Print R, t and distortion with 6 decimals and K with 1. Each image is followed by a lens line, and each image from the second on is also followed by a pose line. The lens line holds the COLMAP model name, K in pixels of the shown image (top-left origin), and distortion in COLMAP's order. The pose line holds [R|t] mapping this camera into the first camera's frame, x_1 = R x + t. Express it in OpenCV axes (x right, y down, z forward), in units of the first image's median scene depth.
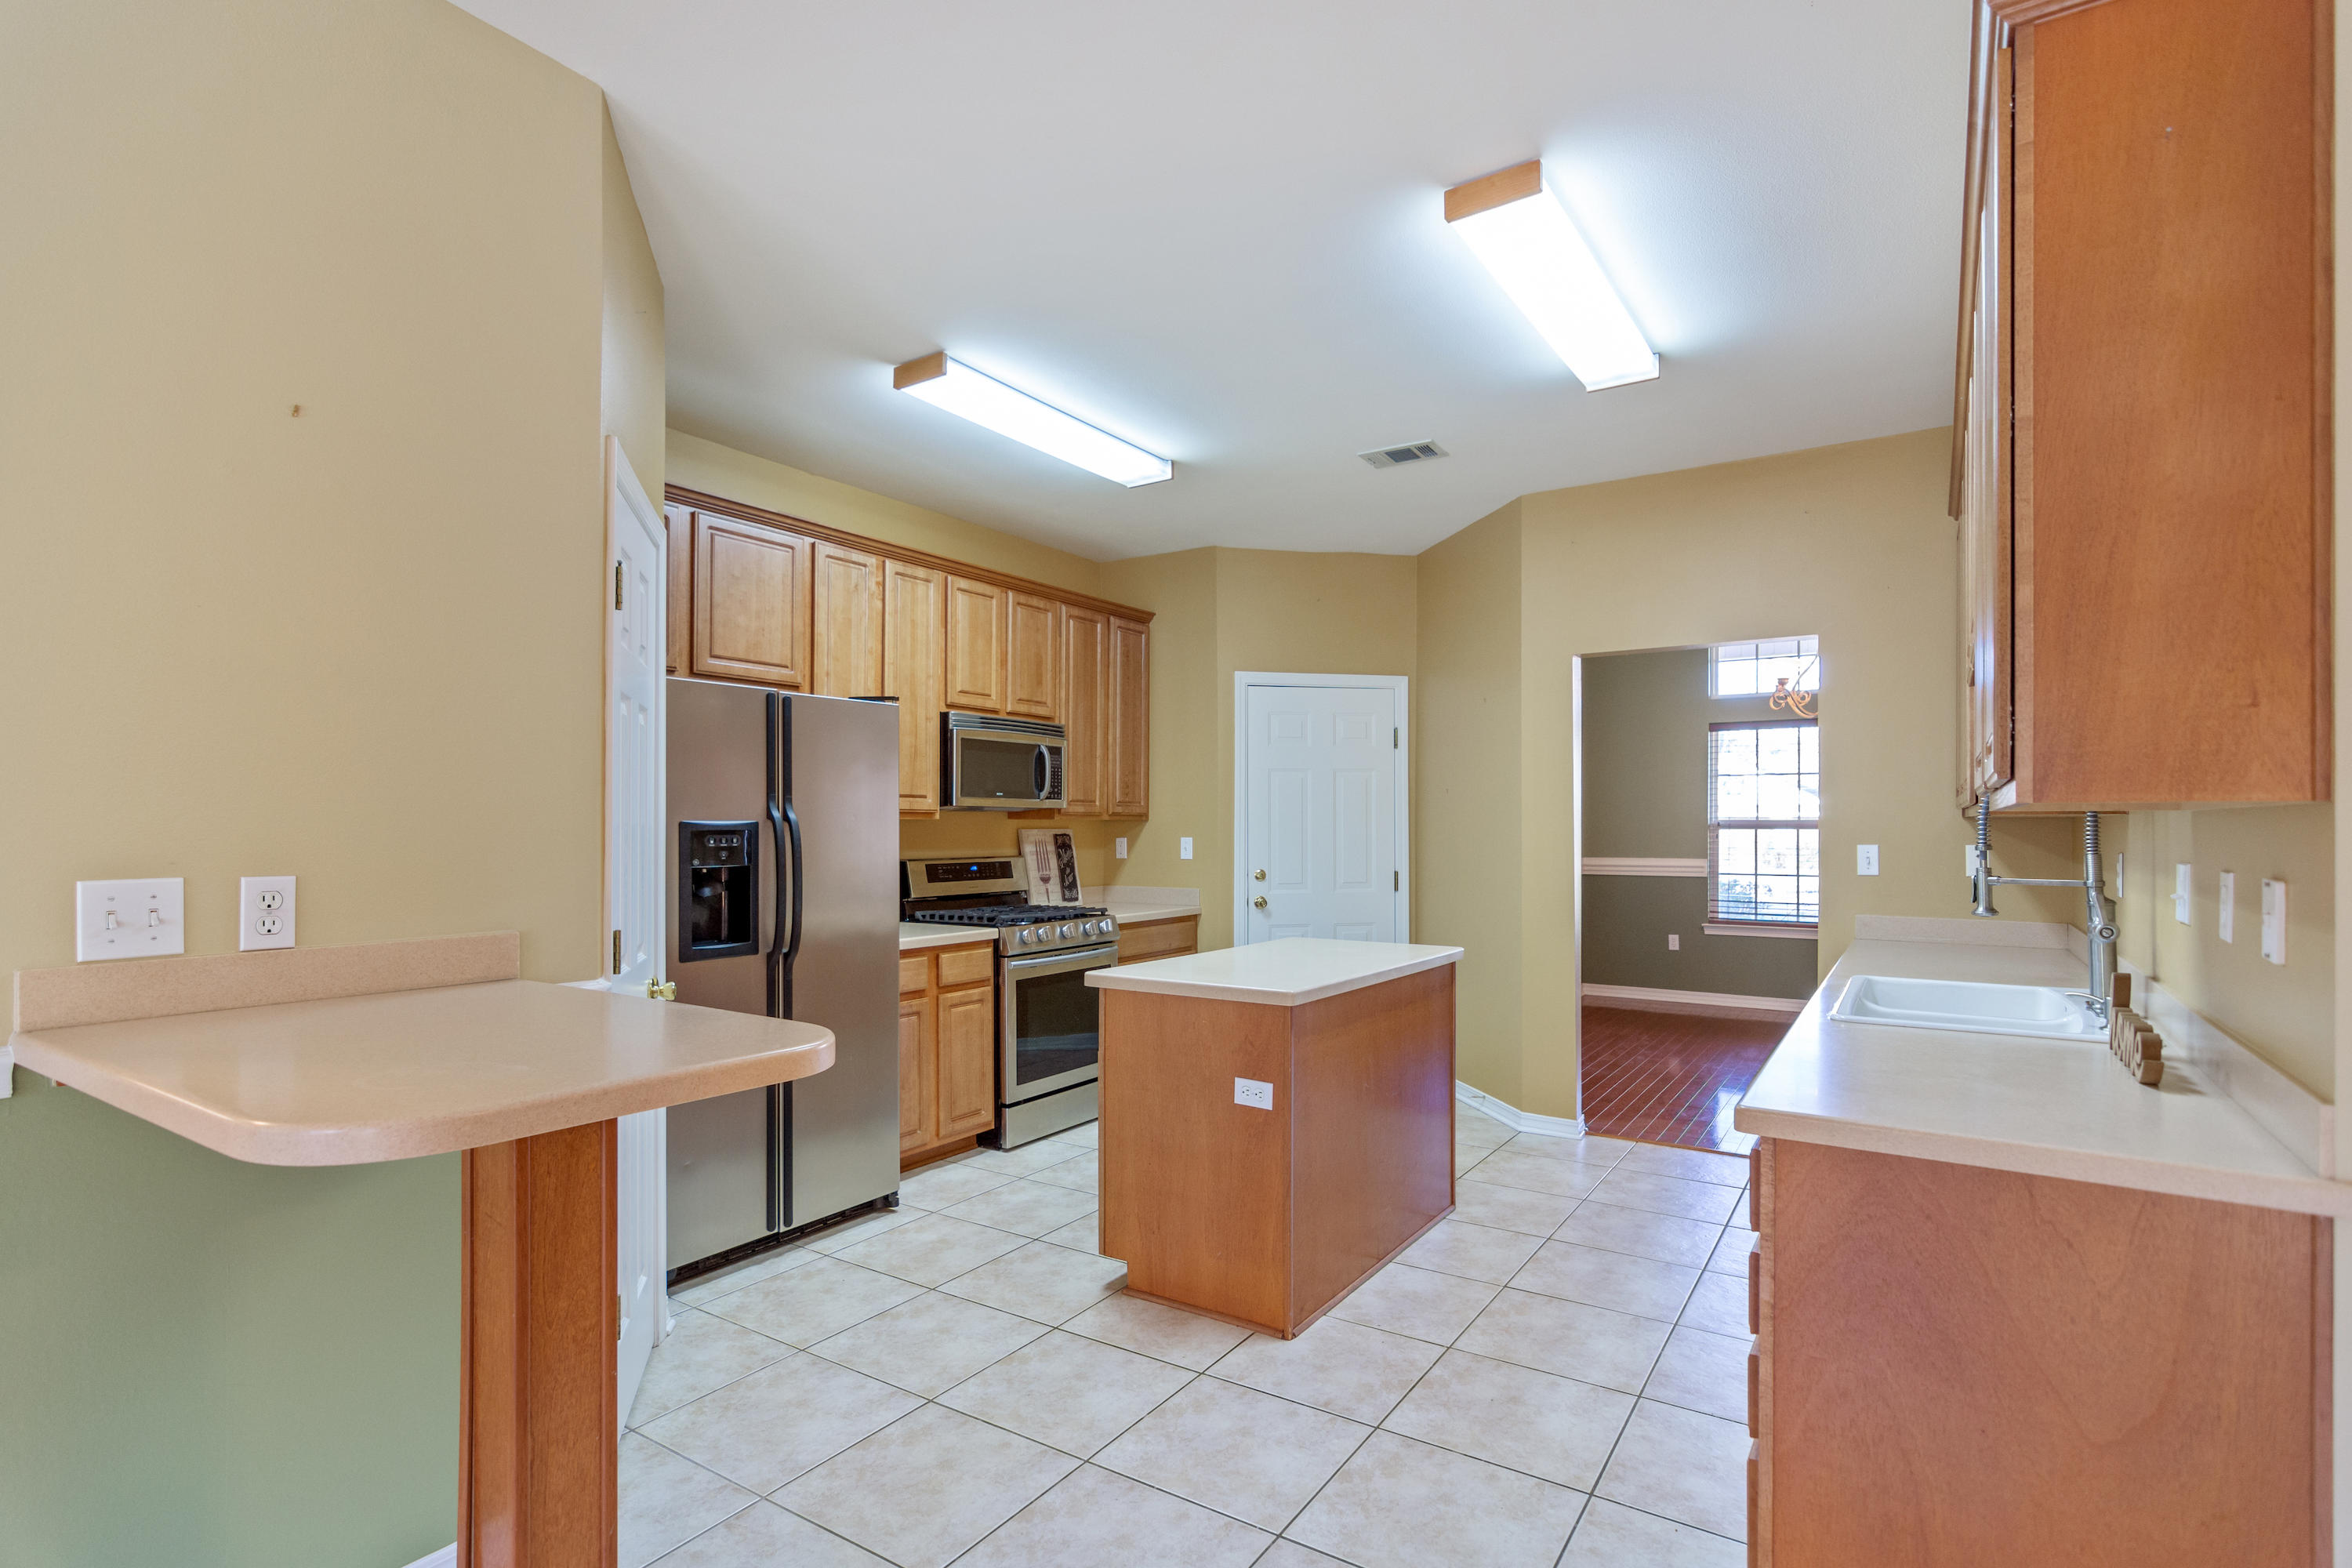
lens RADIAL K [[1130.5, 0, 1167.2], [0, 1130.5, 808.7], [0, 0, 1]] dist [0.000666, 0.000262]
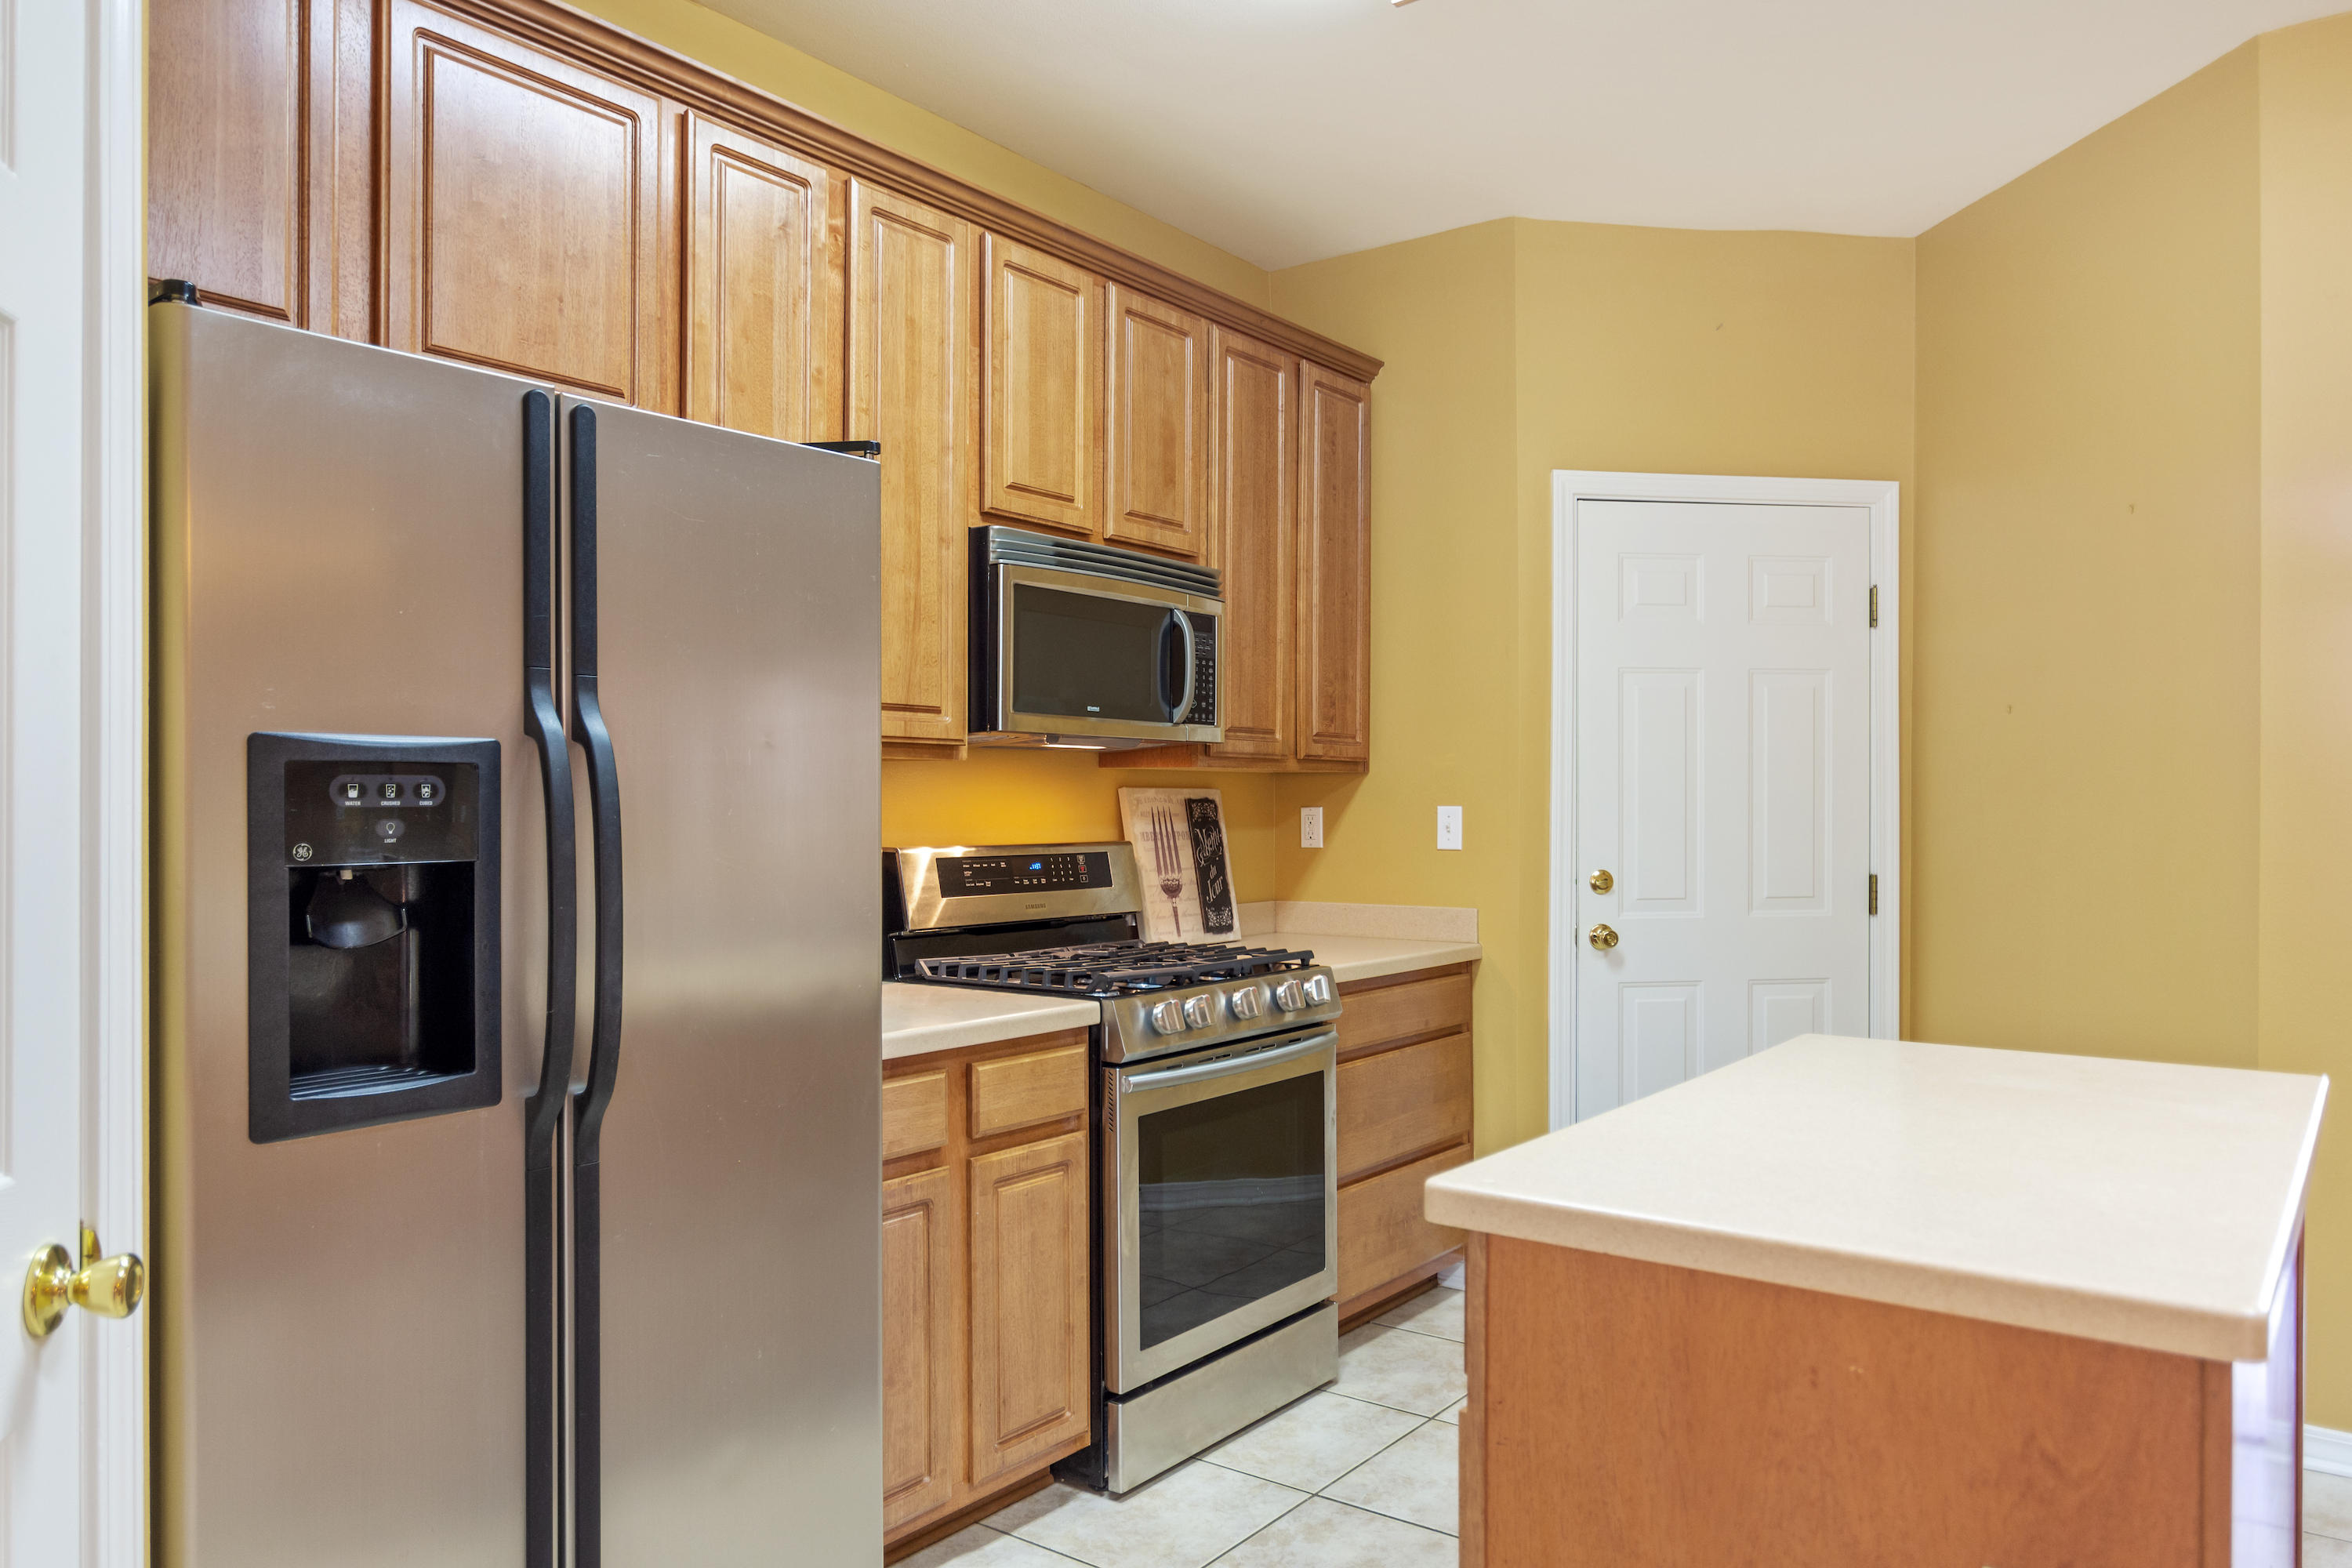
lens RADIAL K [[1625.3, 0, 1176.0], [0, 1625.3, 784.0], [0, 0, 1]] dist [0.004361, 0.000942]
pose [[0.998516, -0.000478, -0.054464, -0.079252], [0.000643, 0.999995, 0.003019, 0.016565], [0.054463, -0.003050, 0.998511, 0.336932]]
